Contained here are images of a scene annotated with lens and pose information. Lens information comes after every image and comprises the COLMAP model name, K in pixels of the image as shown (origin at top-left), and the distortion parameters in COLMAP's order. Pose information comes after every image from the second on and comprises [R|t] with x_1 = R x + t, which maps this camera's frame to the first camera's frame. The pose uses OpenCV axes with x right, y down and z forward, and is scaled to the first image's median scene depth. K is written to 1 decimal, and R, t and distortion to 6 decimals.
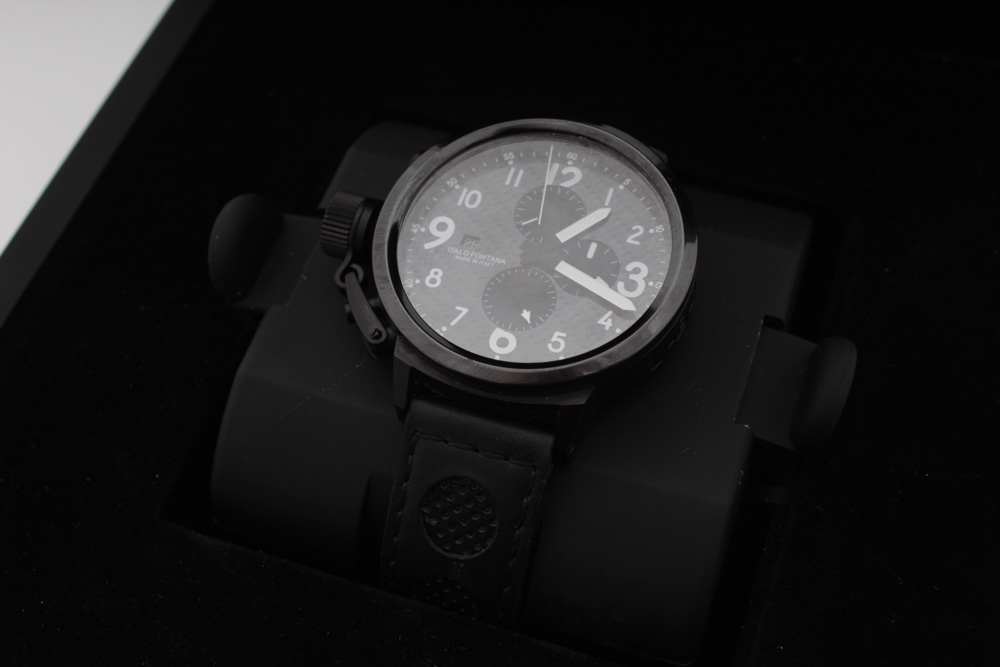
lens RADIAL K [[1492.9, 0, 500.0], [0, 1492.9, 333.5], [0, 0, 1]] dist [-0.080018, 0.001386]
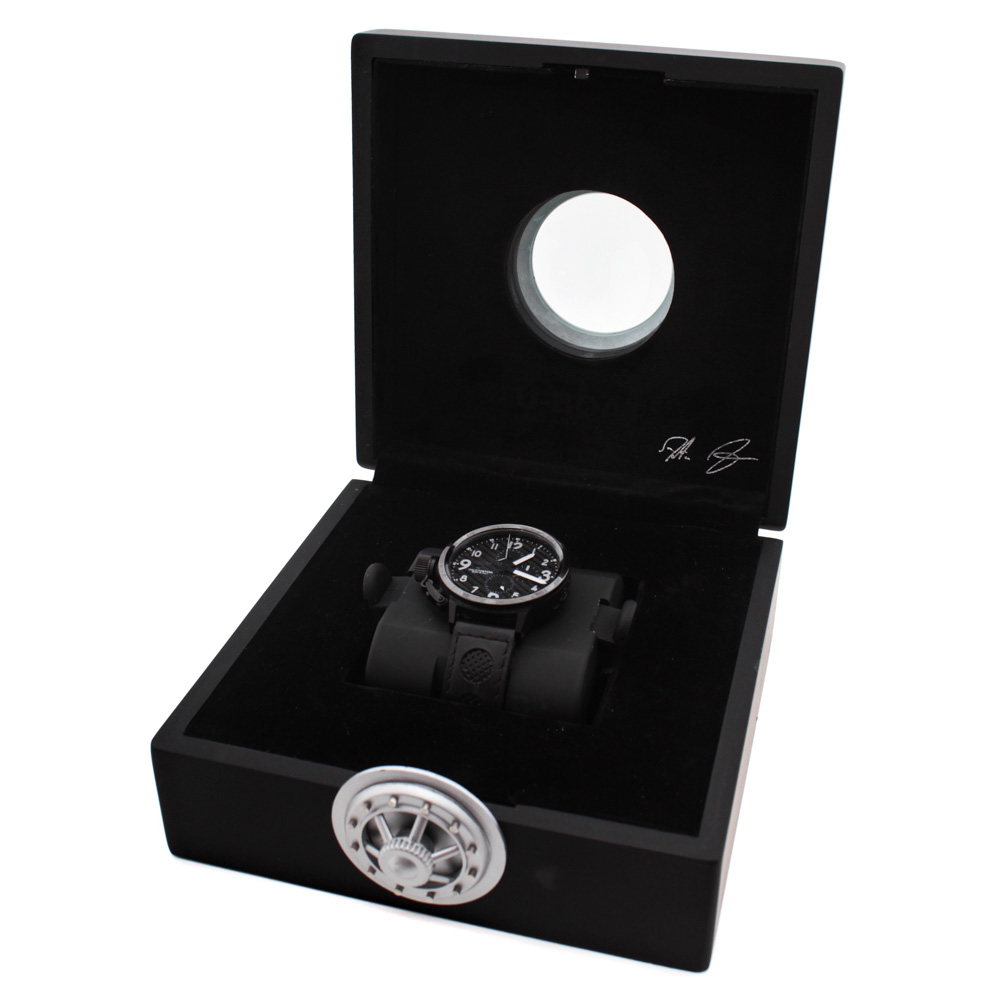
lens RADIAL K [[1421.3, 0, 500.0], [0, 1421.3, 500.0], [0, 0, 1]] dist [-0.003161, -0.001990]
pose [[0.997954, 0.000284, 0.063929, -0.132819], [0.026141, 0.910759, -0.412110, 0.801580], [-0.058341, 0.412938, 0.908889, -1.163205]]
